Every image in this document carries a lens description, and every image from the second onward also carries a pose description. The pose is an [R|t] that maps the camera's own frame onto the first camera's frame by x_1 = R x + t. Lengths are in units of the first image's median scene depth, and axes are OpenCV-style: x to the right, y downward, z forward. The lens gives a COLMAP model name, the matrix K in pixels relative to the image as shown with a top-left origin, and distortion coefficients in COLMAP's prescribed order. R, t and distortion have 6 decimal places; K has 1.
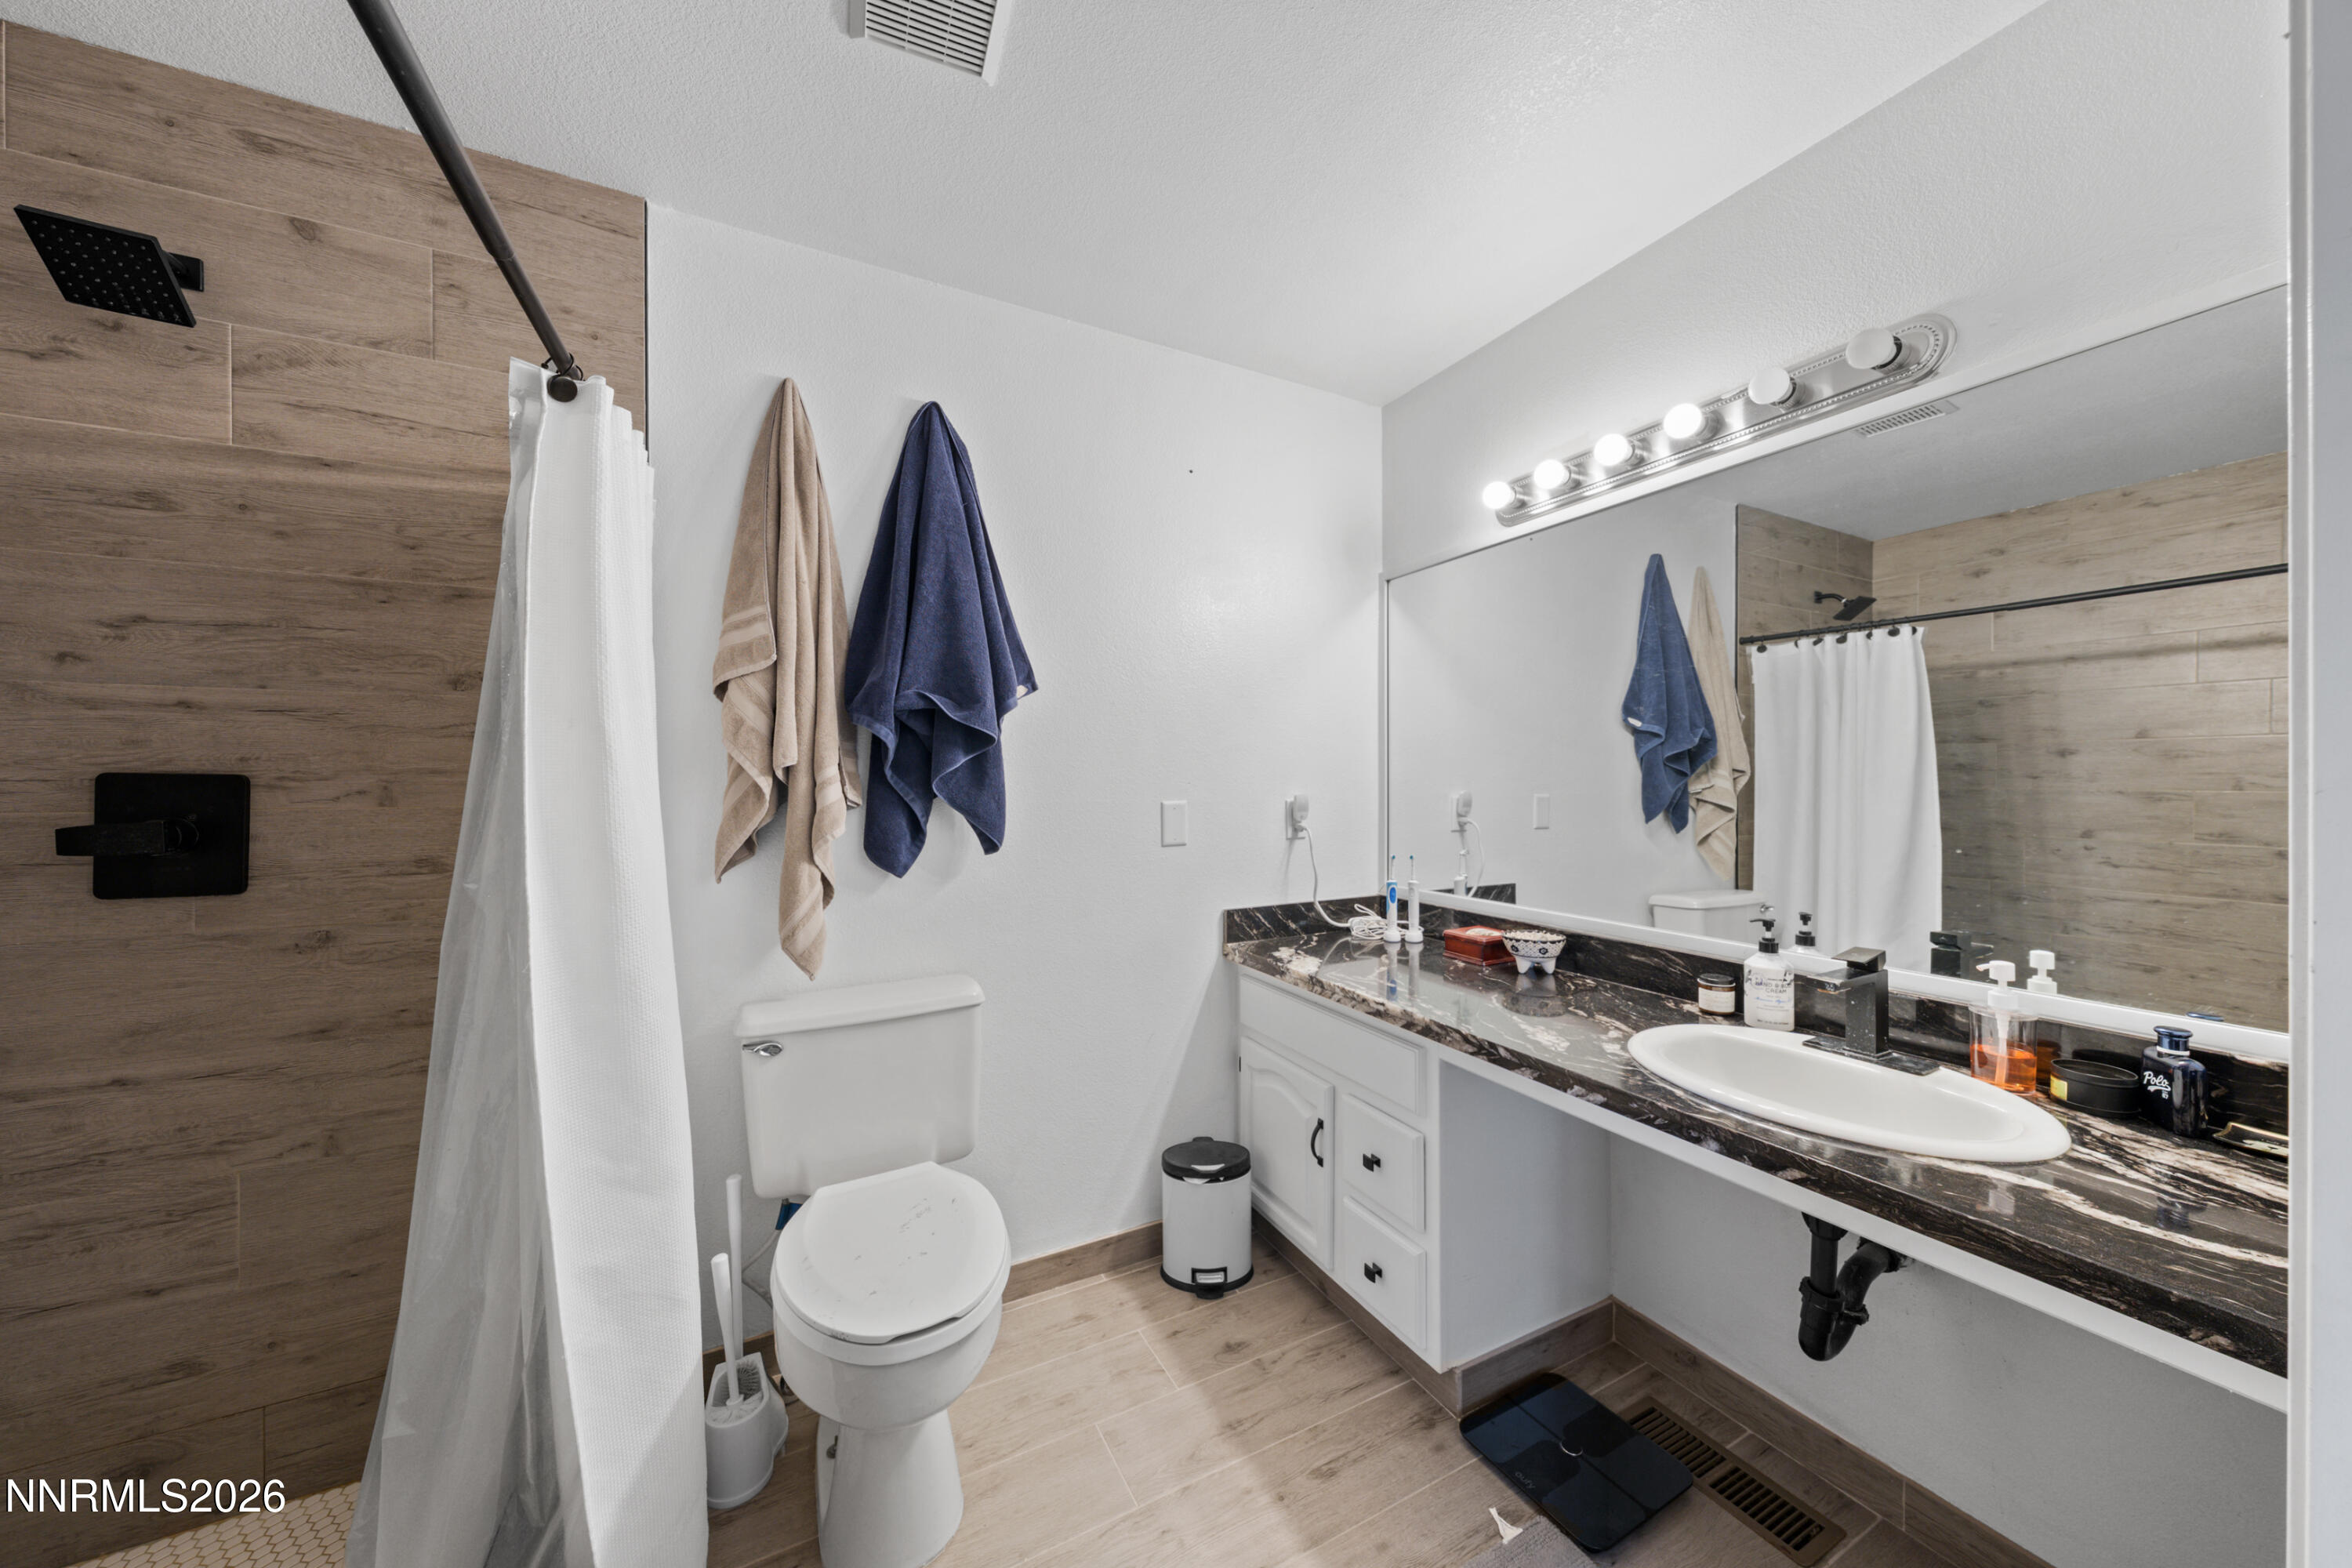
lens RADIAL K [[800.6, 0, 1174.9], [0, 800.6, 789.9], [0, 0, 1]] dist [0.000858, -0.000669]
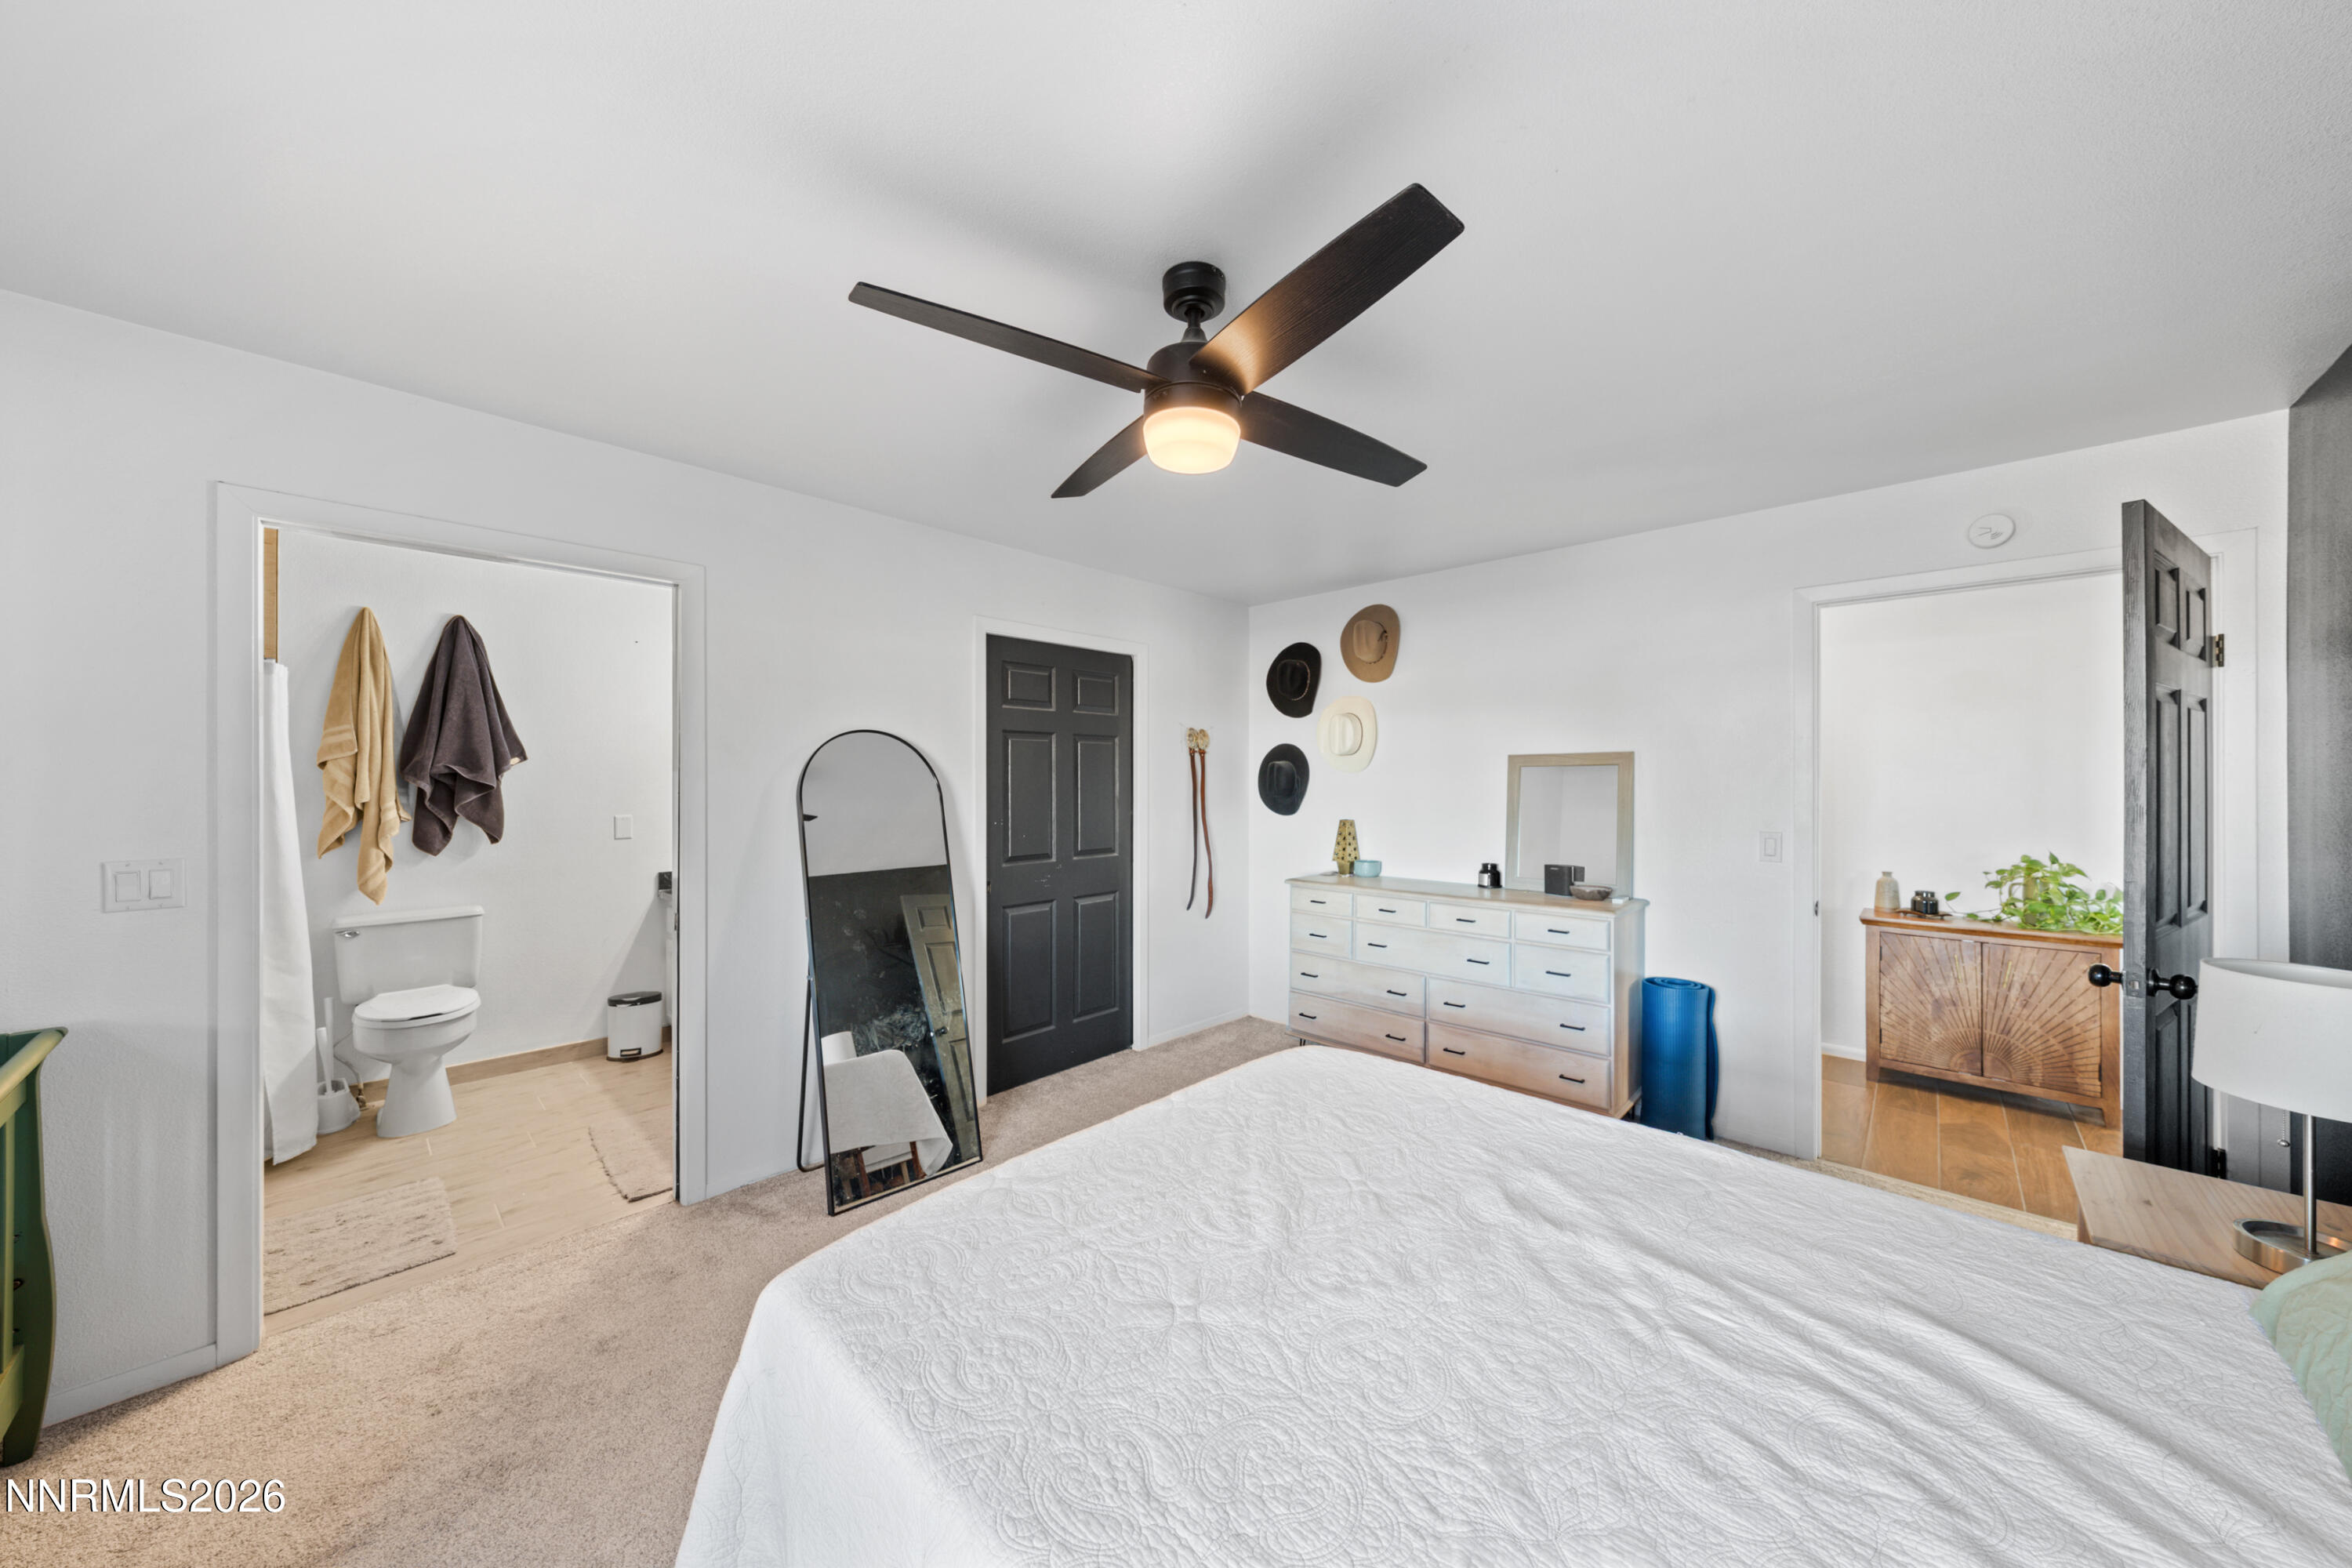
lens RADIAL K [[800.6, 0, 1177.1], [0, 800.6, 783.1], [0, 0, 1]] dist [0.000858, -0.000669]
pose [[0.941884, -0.000179, 0.335940, 0.751339], [0.005718, 0.999864, -0.015500, -0.031849], [-0.335891, 0.016520, 0.941756, -1.552860]]
